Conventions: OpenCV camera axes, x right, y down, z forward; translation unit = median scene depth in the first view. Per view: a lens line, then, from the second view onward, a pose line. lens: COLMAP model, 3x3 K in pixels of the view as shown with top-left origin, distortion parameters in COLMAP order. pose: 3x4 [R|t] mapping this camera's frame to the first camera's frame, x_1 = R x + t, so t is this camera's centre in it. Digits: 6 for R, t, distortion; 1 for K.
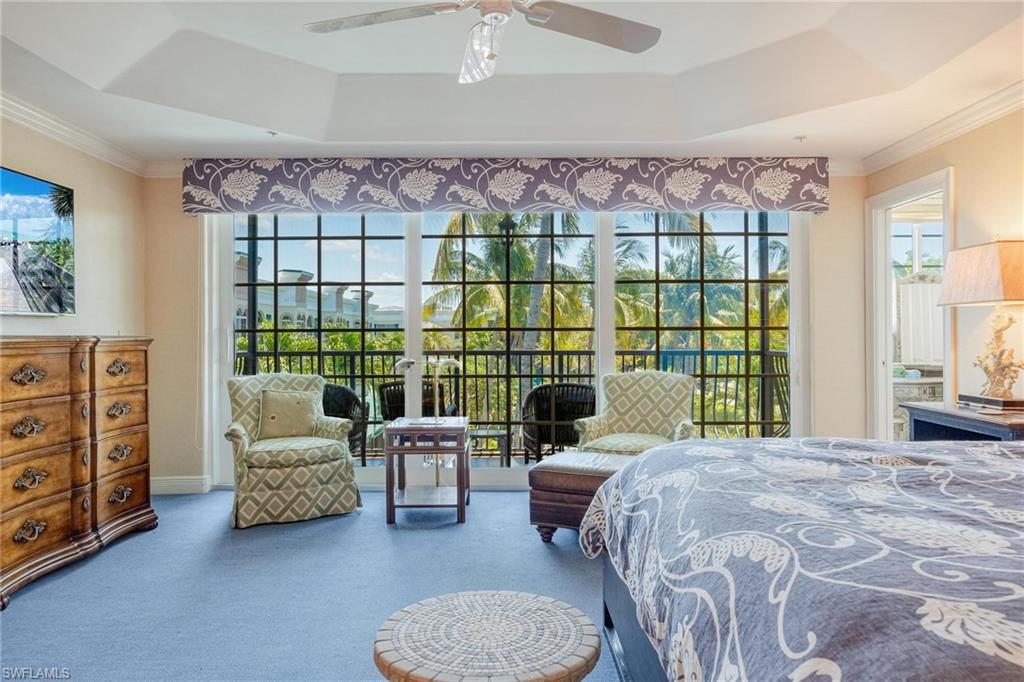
lens RADIAL K [[665.7, 0, 511.8], [0, 665.7, 333.8], [0, 0, 1]] dist [-0.005851, -0.000128]
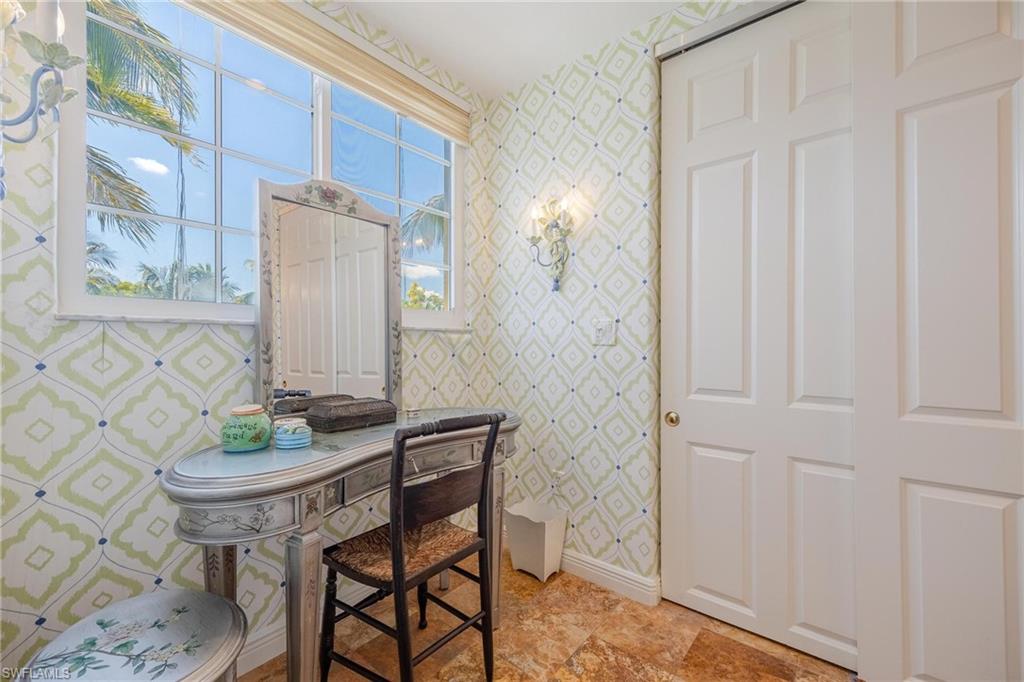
lens RADIAL K [[427.2, 0, 511.8], [0, 427.2, 344.4], [0, 0, 1]] dist [0.003559, 0.000298]
pose [[0.641027, 0.003909, 0.767509, 0.437241], [-0.004765, 0.999988, -0.001113, 0.010446], [-0.767504, -0.002944, 0.641038, 0.663564]]
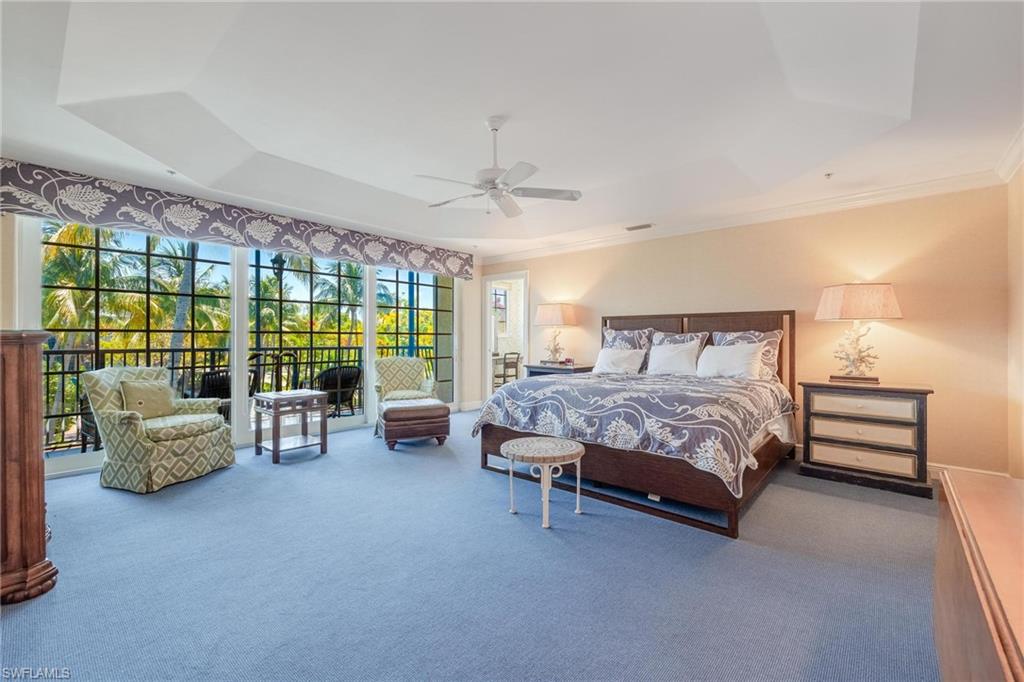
lens RADIAL K [[427.2, 0, 512.5], [0, 427.2, 343.4], [0, 0, 1]] dist [0.003559, 0.000298]
pose [[0.659200, -0.003526, 0.751959, -0.514584], [-0.007439, 0.999909, 0.011210, 0.004702], [-0.751931, -0.012983, 0.659114, -0.014017]]
